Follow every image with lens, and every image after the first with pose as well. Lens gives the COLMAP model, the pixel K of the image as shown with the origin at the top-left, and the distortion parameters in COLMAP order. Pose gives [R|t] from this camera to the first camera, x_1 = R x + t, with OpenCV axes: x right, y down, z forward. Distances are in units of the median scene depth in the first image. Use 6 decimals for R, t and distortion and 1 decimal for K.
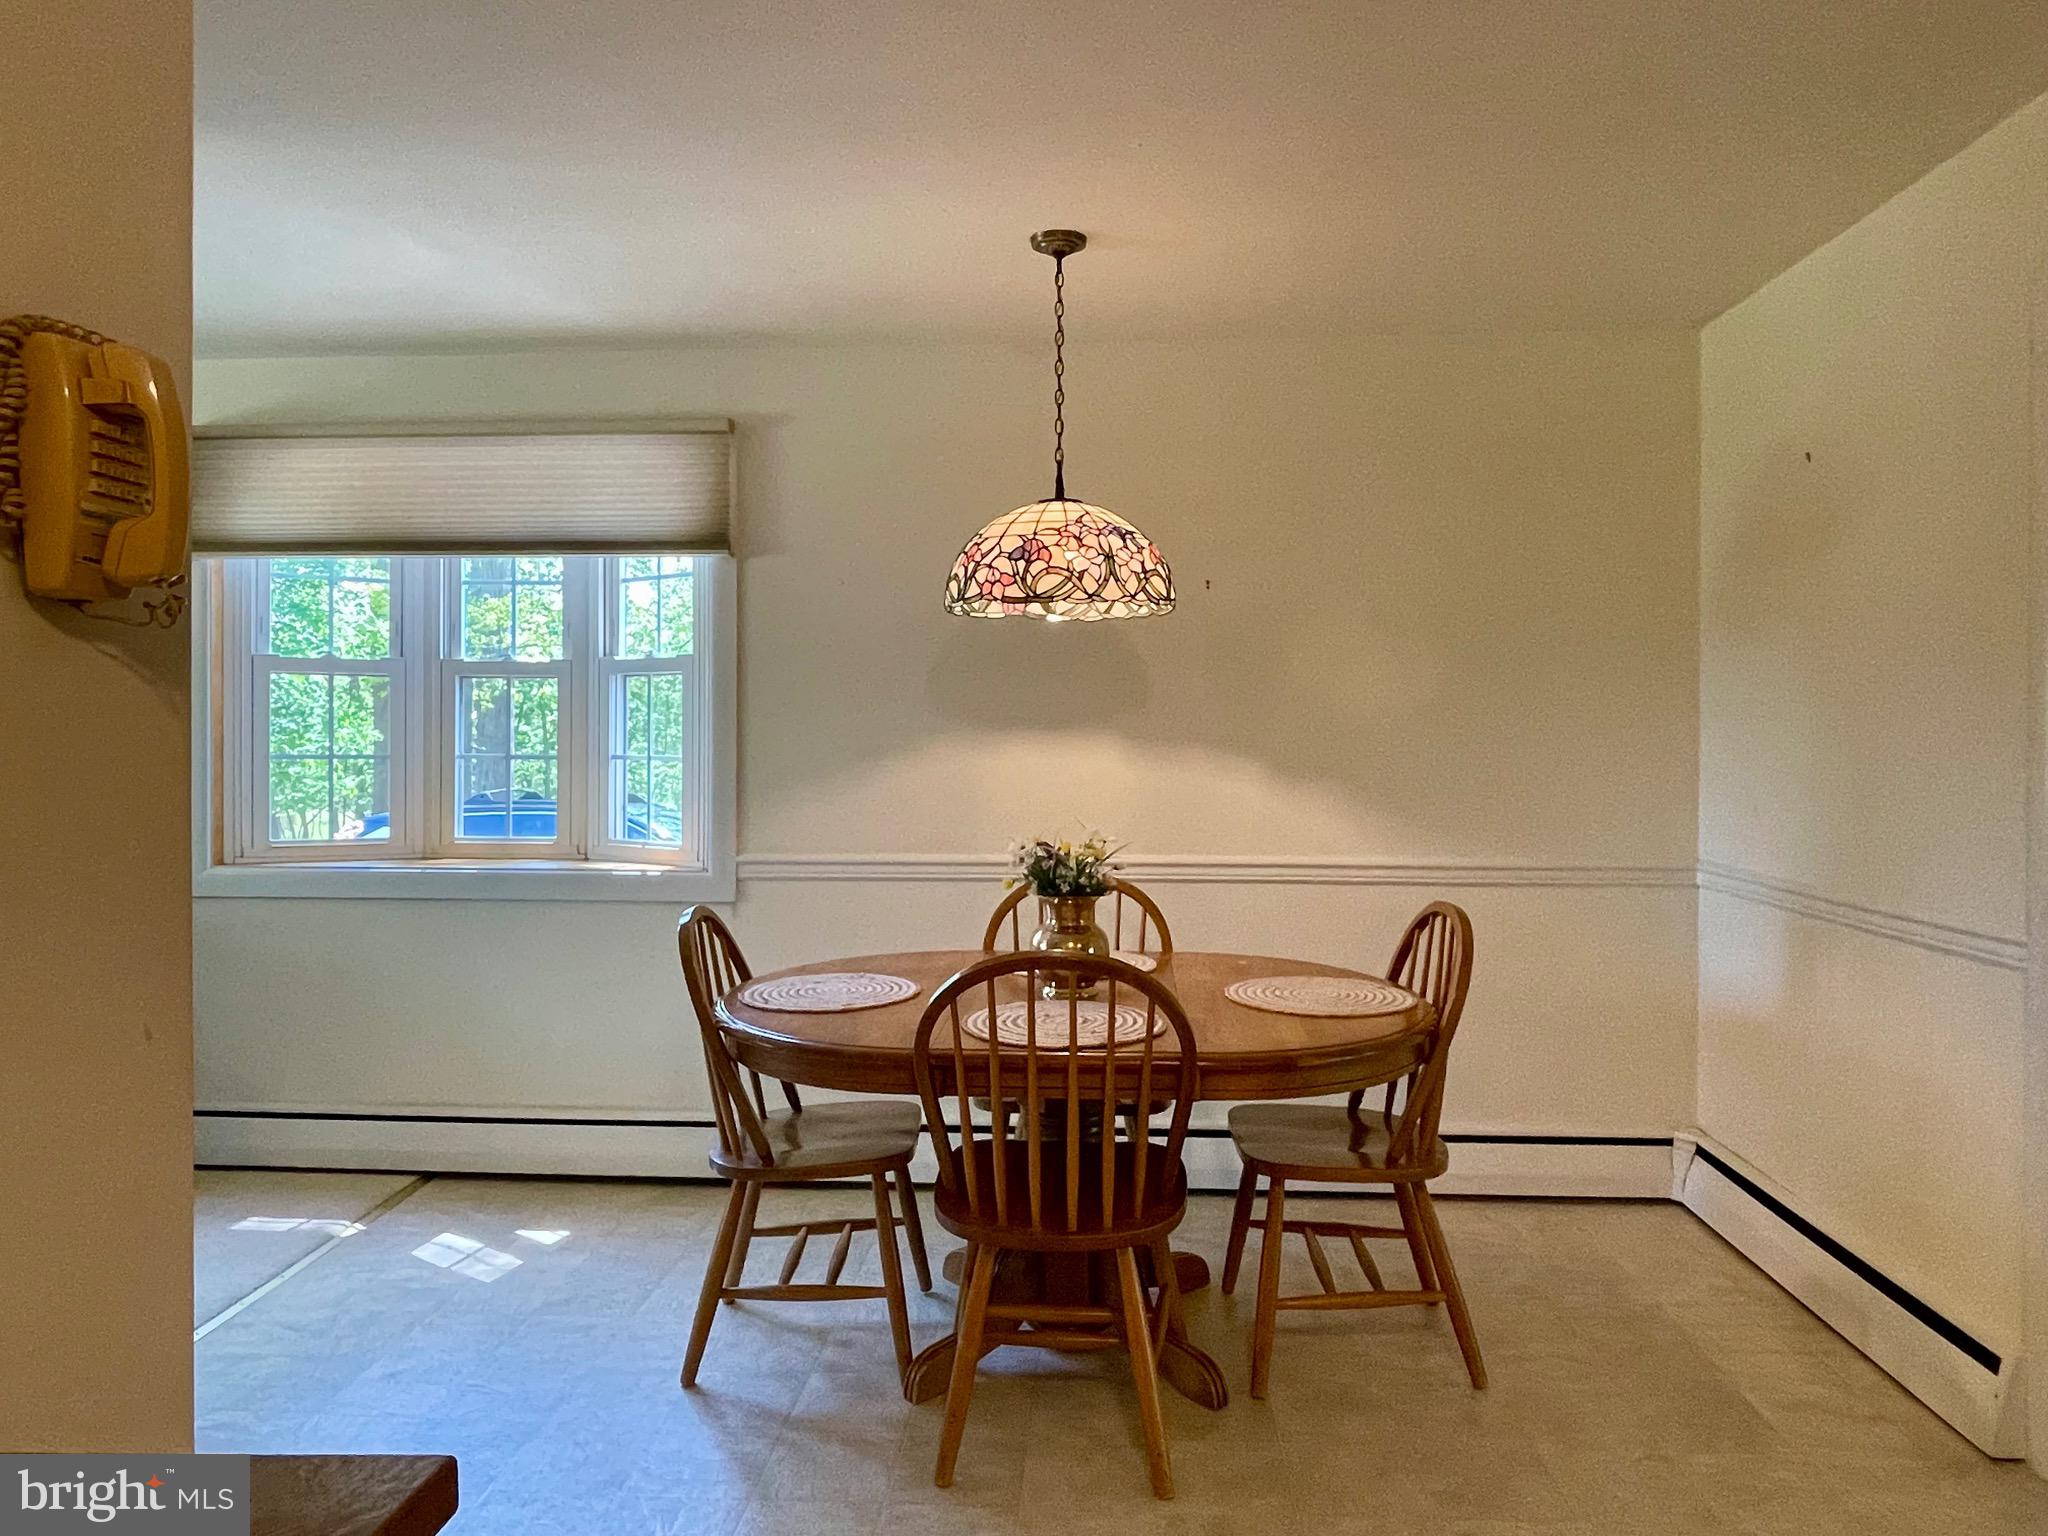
lens RADIAL K [[1327.6, 0, 1040.4], [0, 1327.6, 741.3], [0, 0, 1]] dist [0.029020, -0.011106]
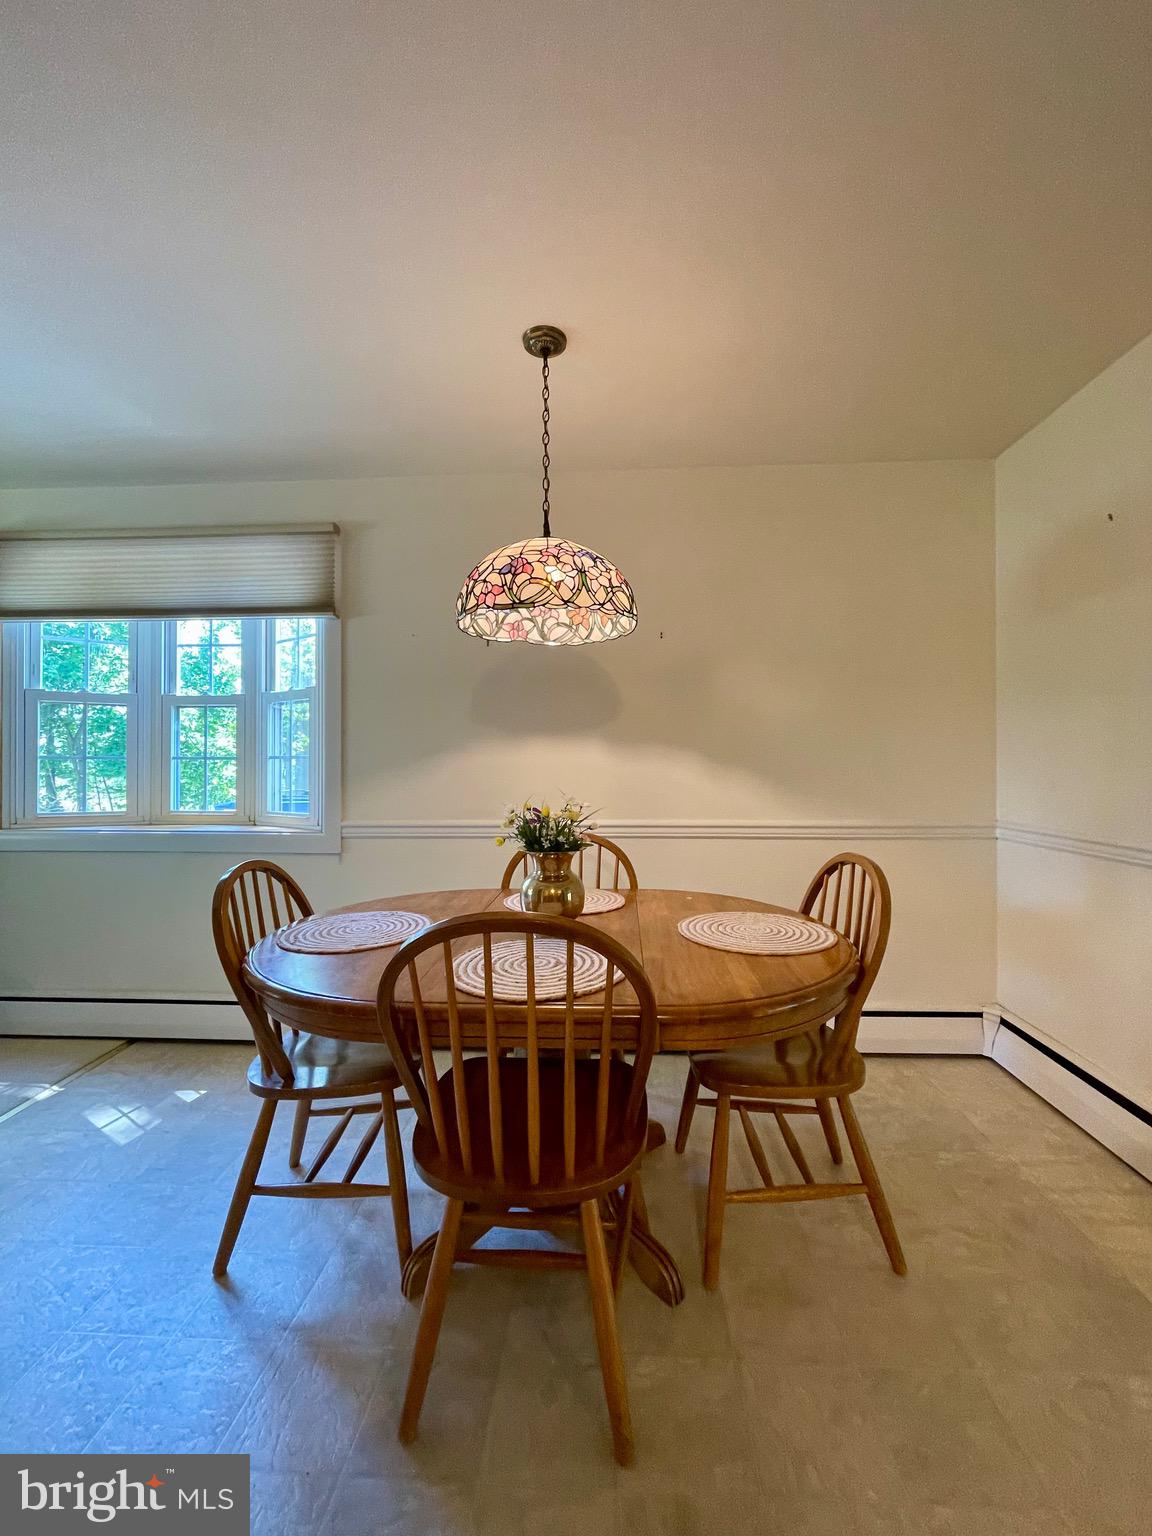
lens RADIAL K [[621.8, 0, 585.4], [0, 621.8, 766.7], [0, 0, 1]] dist [0.001616, 0.001852]
pose [[0.999968, -0.004524, 0.006581, 0.048898], [0.004562, 0.999973, -0.005692, 0.041344], [-0.006555, 0.005722, 0.999962, 0.416756]]
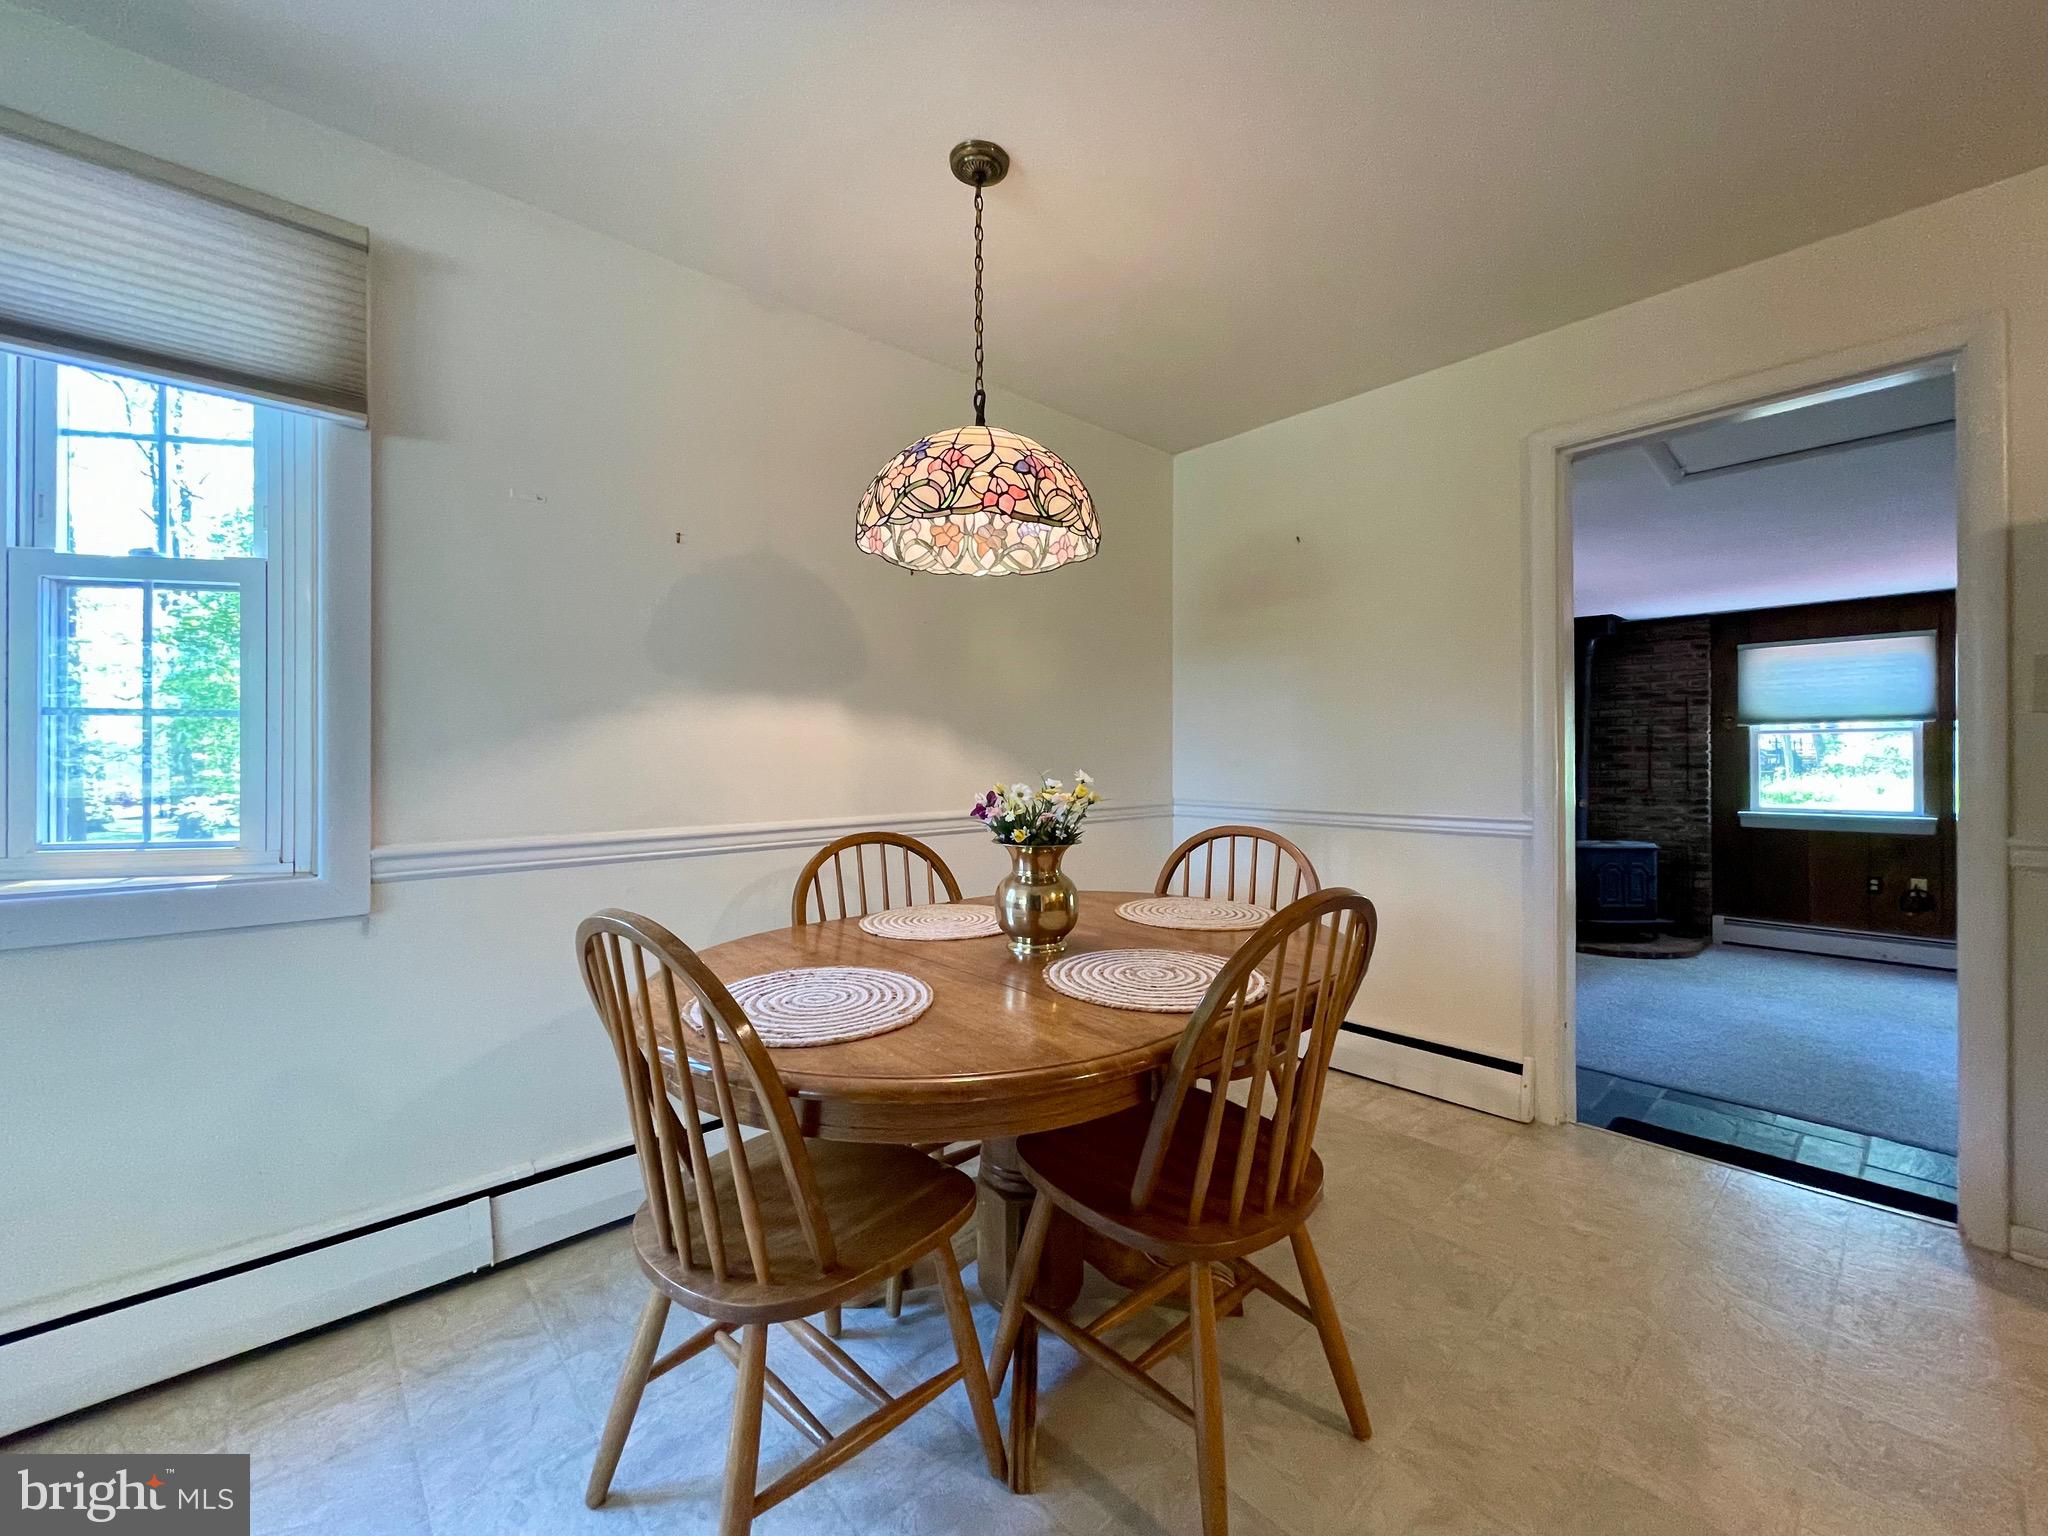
lens RADIAL K [[829.1, 0, 1026.3], [0, 829.1, 754.3], [0, 0, 1]] dist [0.001616, 0.001852]
pose [[0.699532, -0.001963, 0.714599, -0.402357], [0.007454, 0.999962, -0.004550, 0.053743], [-0.714563, 0.008509, 0.699519, 0.585676]]
